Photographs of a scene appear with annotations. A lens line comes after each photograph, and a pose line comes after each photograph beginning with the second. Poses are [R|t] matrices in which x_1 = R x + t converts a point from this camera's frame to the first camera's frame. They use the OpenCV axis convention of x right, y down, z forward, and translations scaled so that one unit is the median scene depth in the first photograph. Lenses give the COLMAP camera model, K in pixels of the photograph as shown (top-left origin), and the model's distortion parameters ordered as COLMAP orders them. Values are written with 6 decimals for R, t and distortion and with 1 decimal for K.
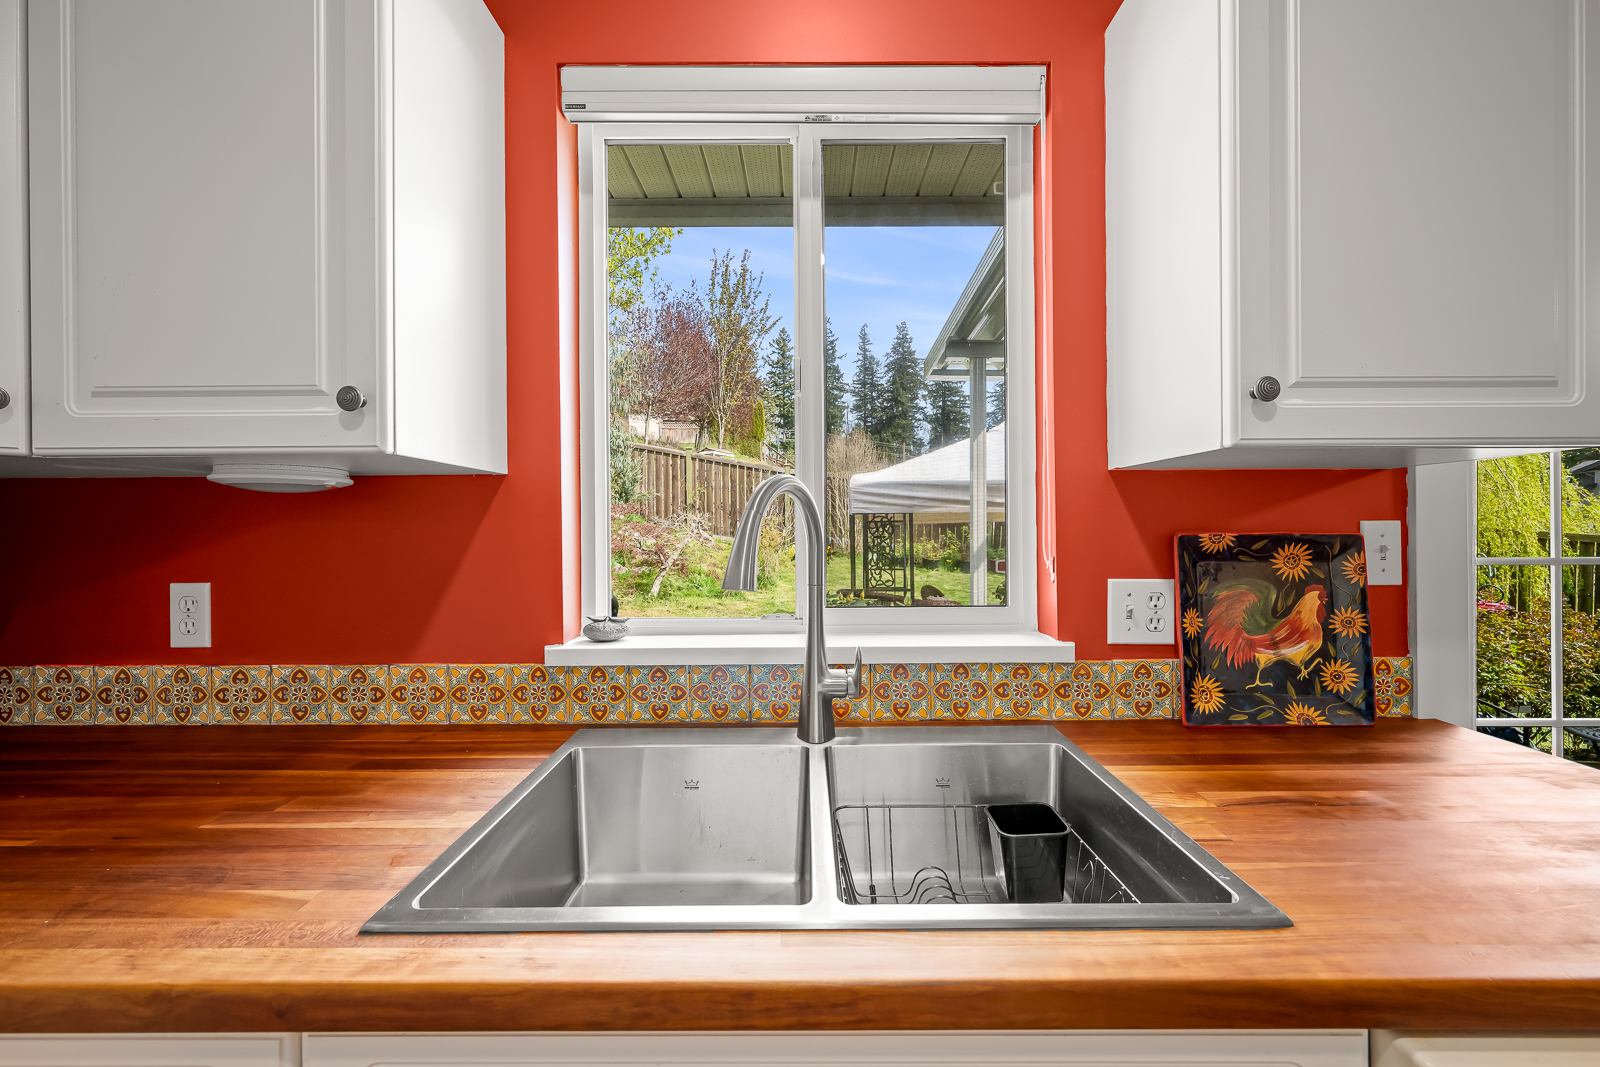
lens RADIAL K [[636.4, 0, 803.3], [0, 636.4, 527.0], [0, 0, 1]] dist [-0.001159, 0.000270]
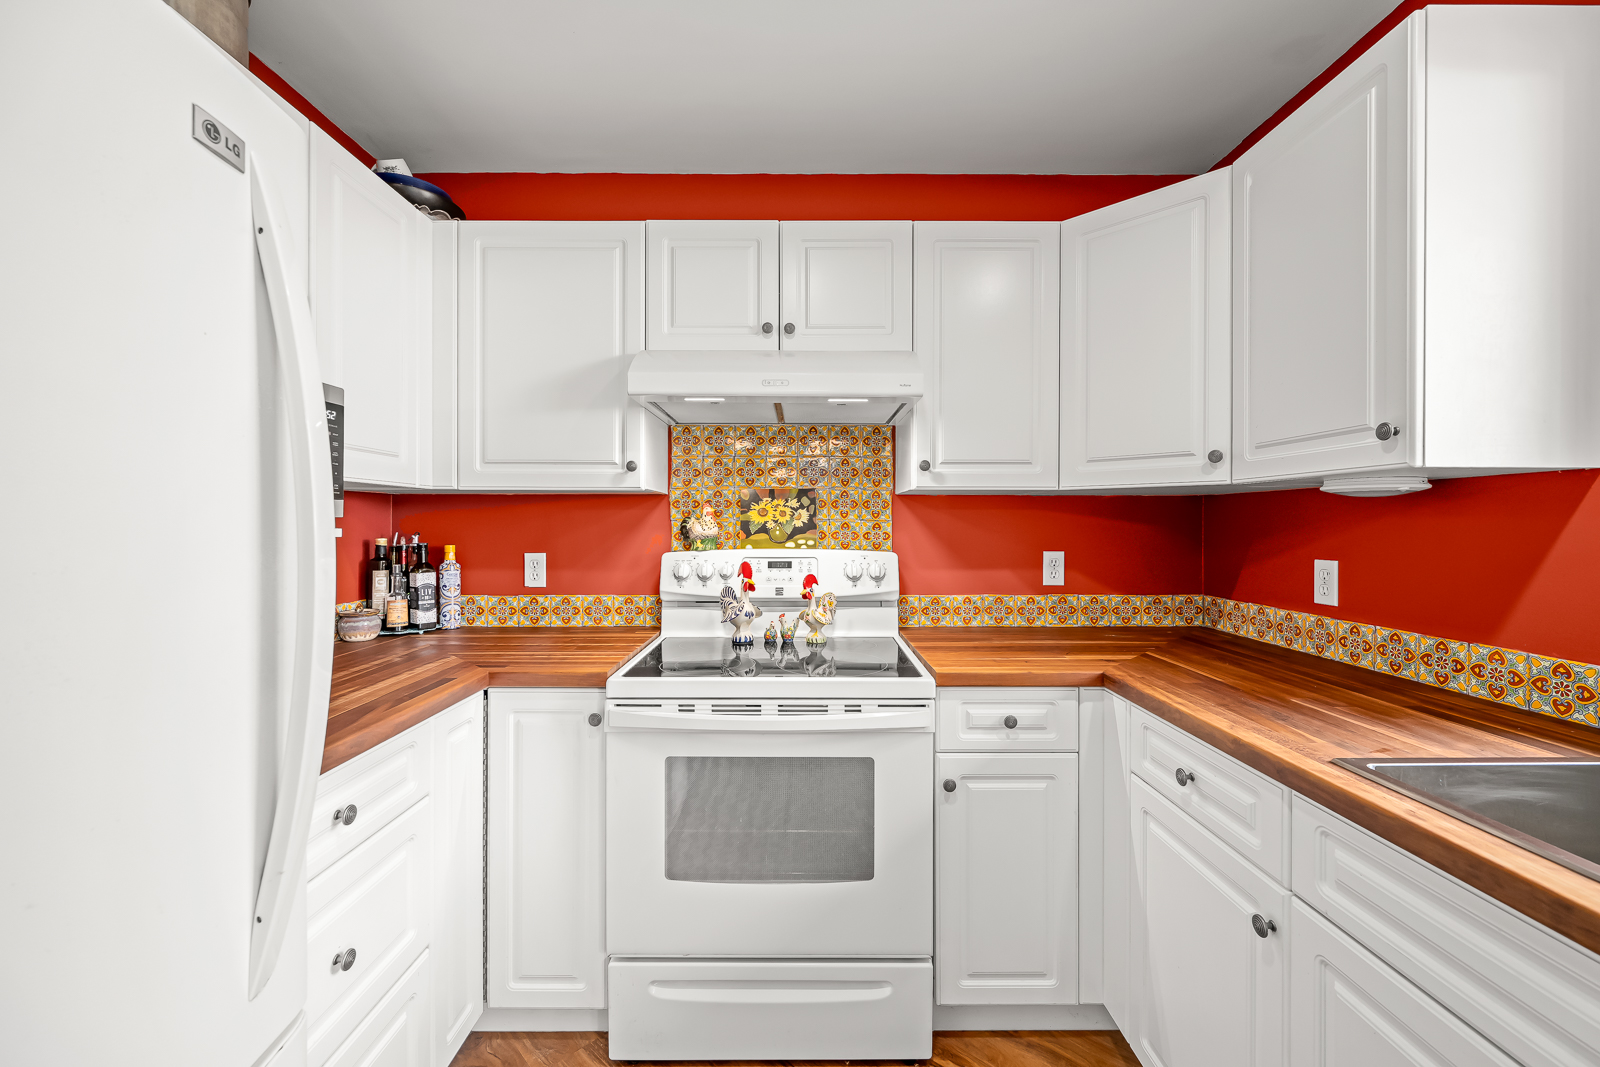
lens RADIAL K [[636.4, 0, 803.3], [0, 636.4, 527.0], [0, 0, 1]] dist [-0.001159, 0.000270]
pose [[0.008357, 0.011636, -0.999897, 0.483431], [0.000641, 0.999932, 0.011642, -0.005901], [0.999965, -0.000738, 0.008349, -0.208517]]
